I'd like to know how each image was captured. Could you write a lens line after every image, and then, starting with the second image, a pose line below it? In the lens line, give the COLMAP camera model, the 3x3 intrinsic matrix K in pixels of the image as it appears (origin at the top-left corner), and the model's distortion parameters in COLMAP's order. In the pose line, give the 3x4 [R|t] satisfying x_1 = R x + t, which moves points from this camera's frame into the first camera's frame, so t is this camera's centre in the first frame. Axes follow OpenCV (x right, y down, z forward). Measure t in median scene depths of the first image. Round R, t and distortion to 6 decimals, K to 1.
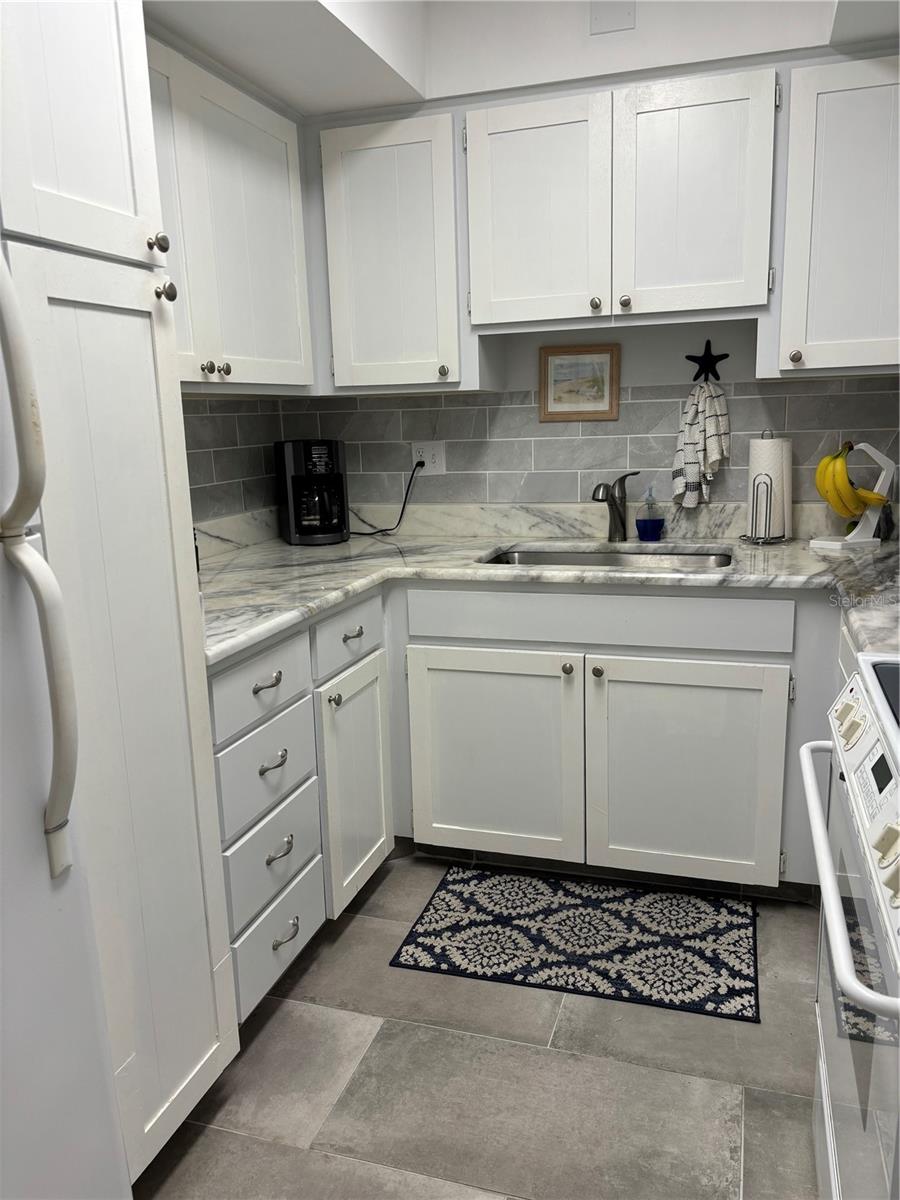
lens RADIAL K [[921.8, 0, 455.7], [0, 921.8, 608.7], [0, 0, 1]] dist [0.035891, -0.008928]
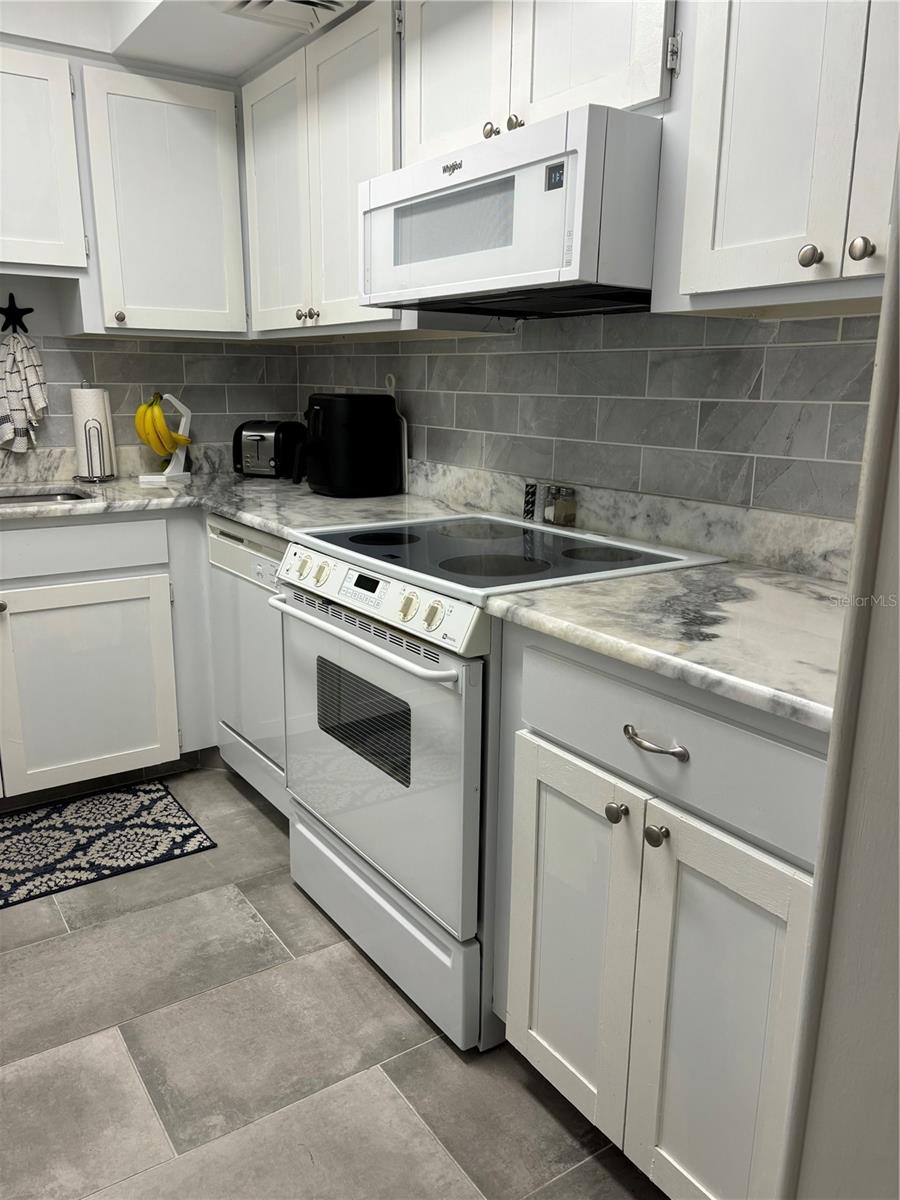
lens RADIAL K [[921.8, 0, 446.9], [0, 921.8, 607.0], [0, 0, 1]] dist [0.035891, -0.008928]
pose [[0.629161, -0.152565, 0.762155, -0.324966], [0.138003, 0.986895, 0.083631, 0.050921], [-0.764926, 0.052562, 0.641970, -0.054909]]
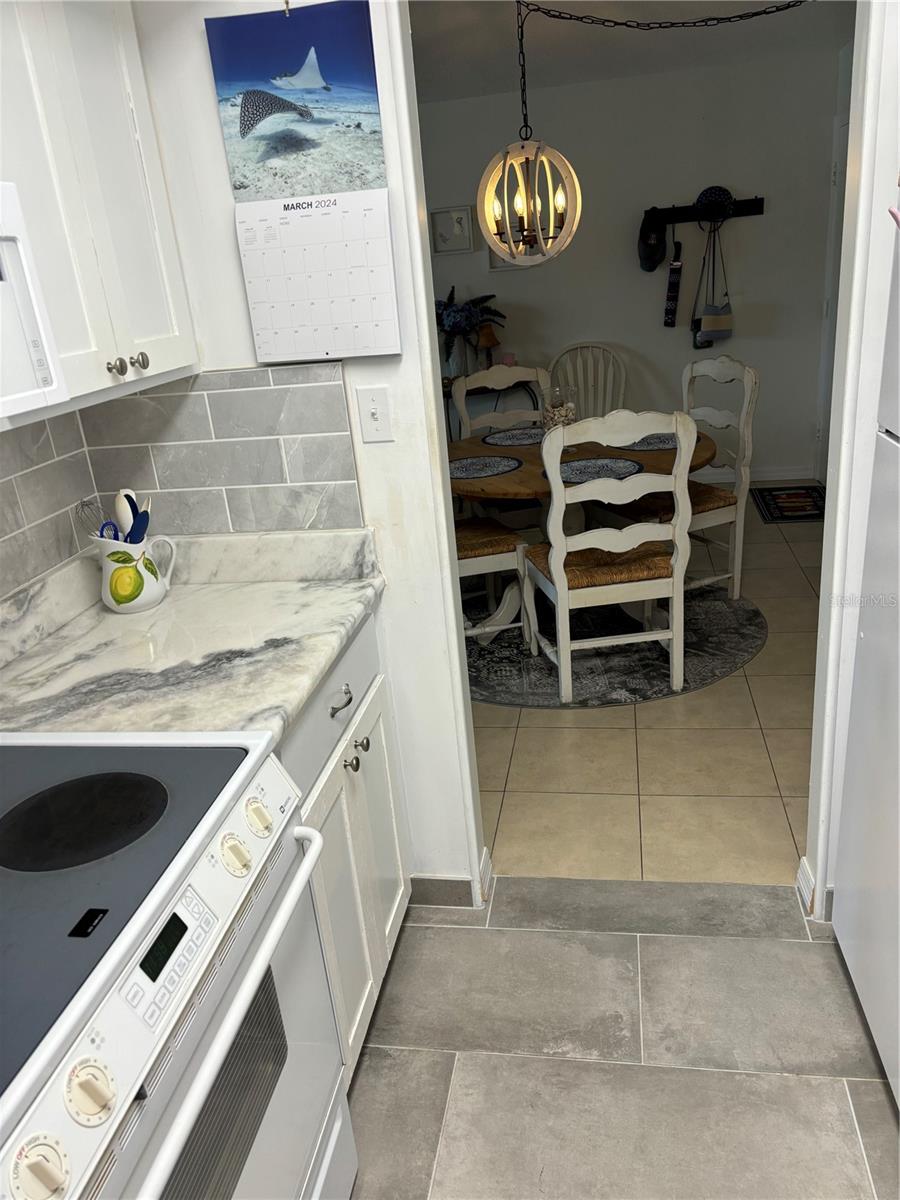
lens RADIAL K [[921.8, 0, 452.3], [0, 921.8, 604.2], [0, 0, 1]] dist [0.035891, -0.008928]
pose [[-0.983833, 0.155949, -0.088052, 0.109198], [0.084501, 0.837720, 0.539523, -0.271672], [0.157901, 0.523359, -0.837354, 0.799492]]
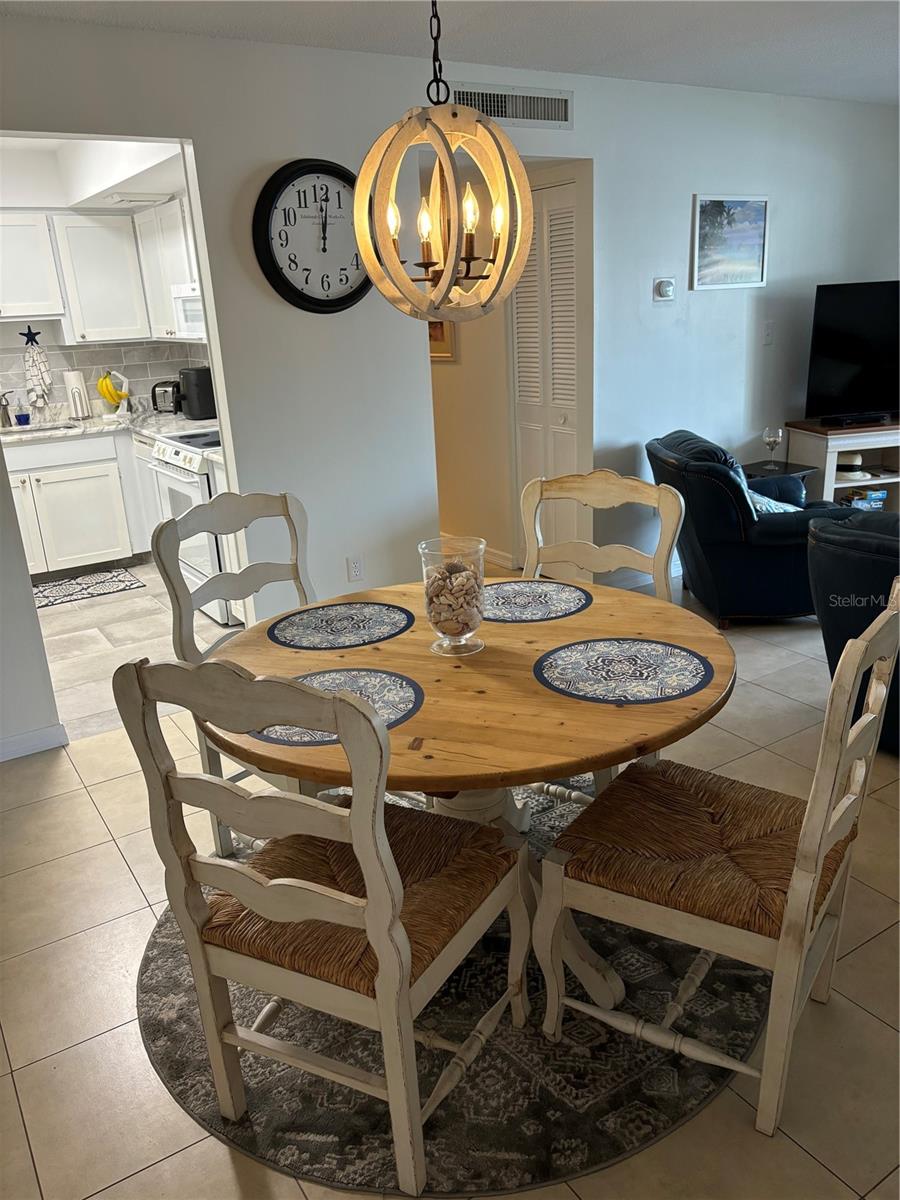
lens RADIAL K [[921.8, 0, 451.7], [0, 921.8, 600.5], [0, 0, 1]] dist [0.035891, -0.008928]
pose [[0.642702, -0.243935, 0.726243, -0.914026], [0.194567, 0.968846, 0.153237, 0.202818], [-0.740998, 0.042817, 0.670141, -1.257694]]
